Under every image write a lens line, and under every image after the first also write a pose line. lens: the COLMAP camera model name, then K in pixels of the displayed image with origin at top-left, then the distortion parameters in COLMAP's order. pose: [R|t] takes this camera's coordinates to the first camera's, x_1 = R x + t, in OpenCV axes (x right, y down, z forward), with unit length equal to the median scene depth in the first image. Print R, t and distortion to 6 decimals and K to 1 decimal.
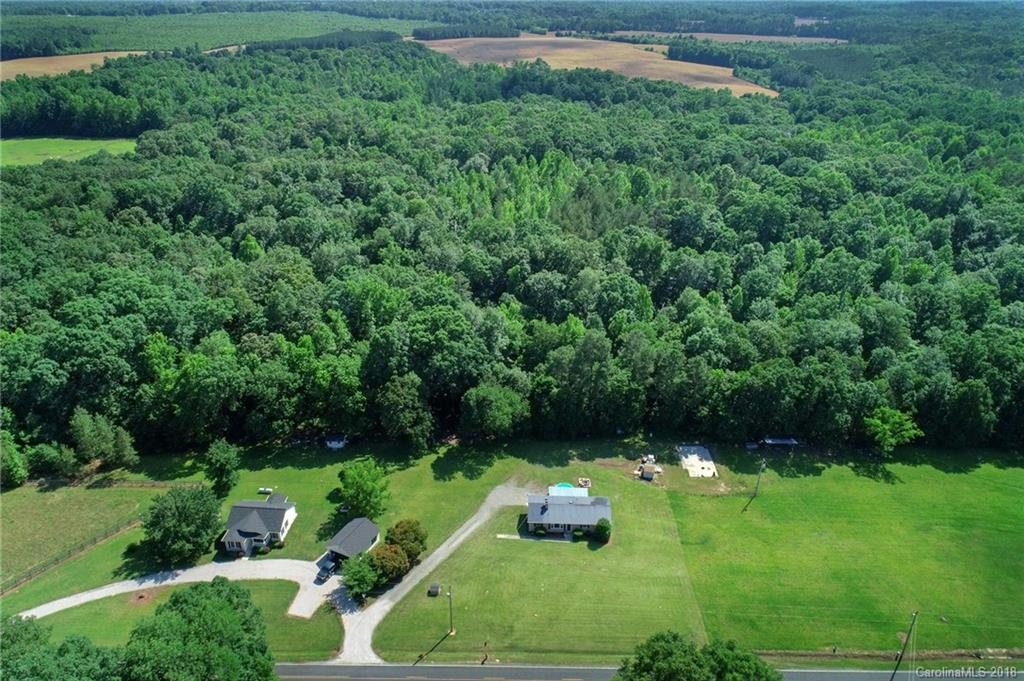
lens RADIAL K [[700.0, 0, 512.0], [0, 700.0, 340.5], [0, 0, 1]] dist [-0.001404, -0.001025]
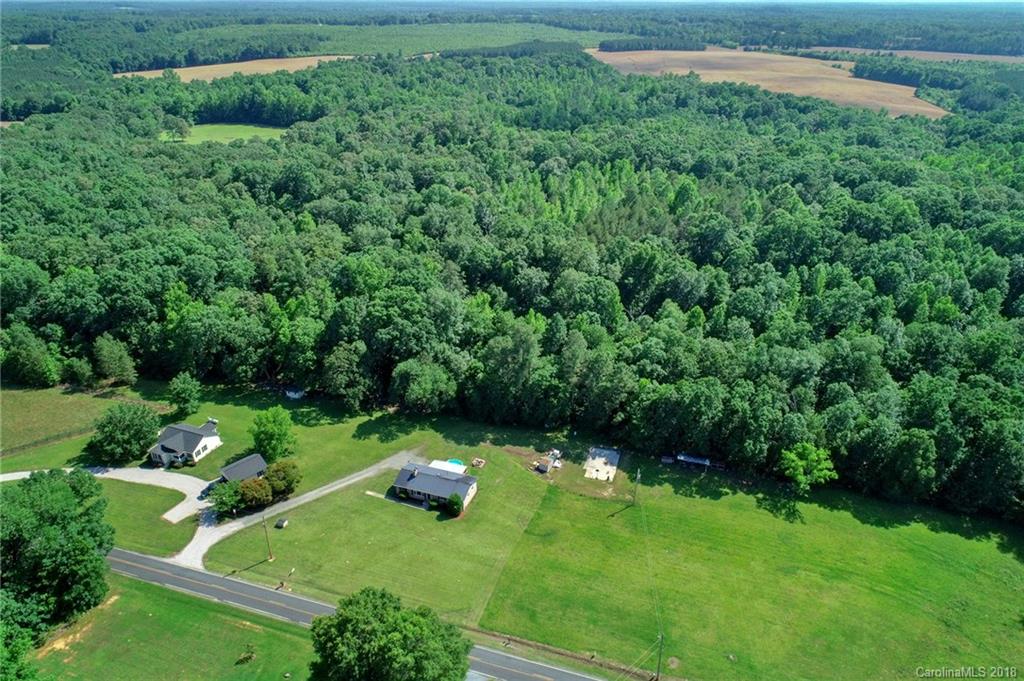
lens RADIAL K [[673.4, 0, 512.0], [0, 673.4, 340.5], [0, 0, 1]] dist [0.000265, -0.004029]
pose [[0.958562, 0.129180, -0.253911, 0.373189], [-0.129462, 0.991461, 0.015671, -0.003871], [0.253767, 0.017850, 0.967101, 0.021321]]
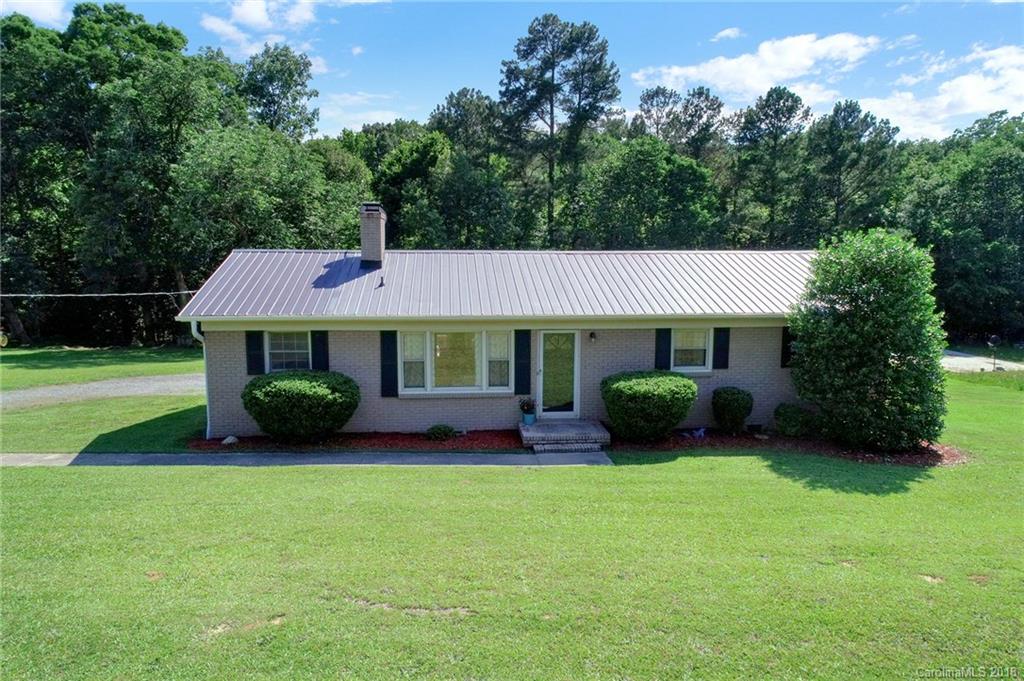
lens RADIAL K [[700.0, 0, 512.0], [0, 700.0, 340.5], [0, 0, 1]] dist [-0.001404, -0.001025]
pose [[0.991176, -0.015656, 0.131623, 0.050027], [0.058268, 0.943376, -0.326568, 0.255992], [-0.119057, 0.331356, 0.935964, 0.762569]]
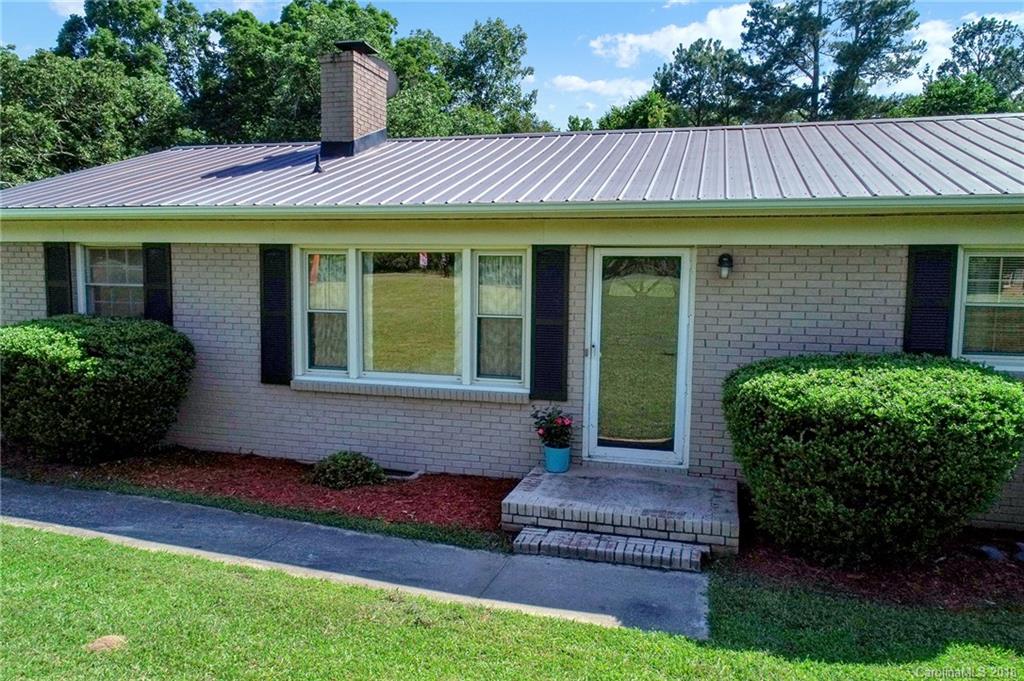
lens RADIAL K [[735.5, 0, 512.0], [0, 735.5, 340.5], [0, 0, 1]] dist [0.000331, -0.002987]
pose [[0.973693, 0.031056, -0.225739, 0.071979], [-0.111511, 0.928880, -0.353197, 0.243562], [0.198716, 0.369077, 0.907906, 0.815337]]
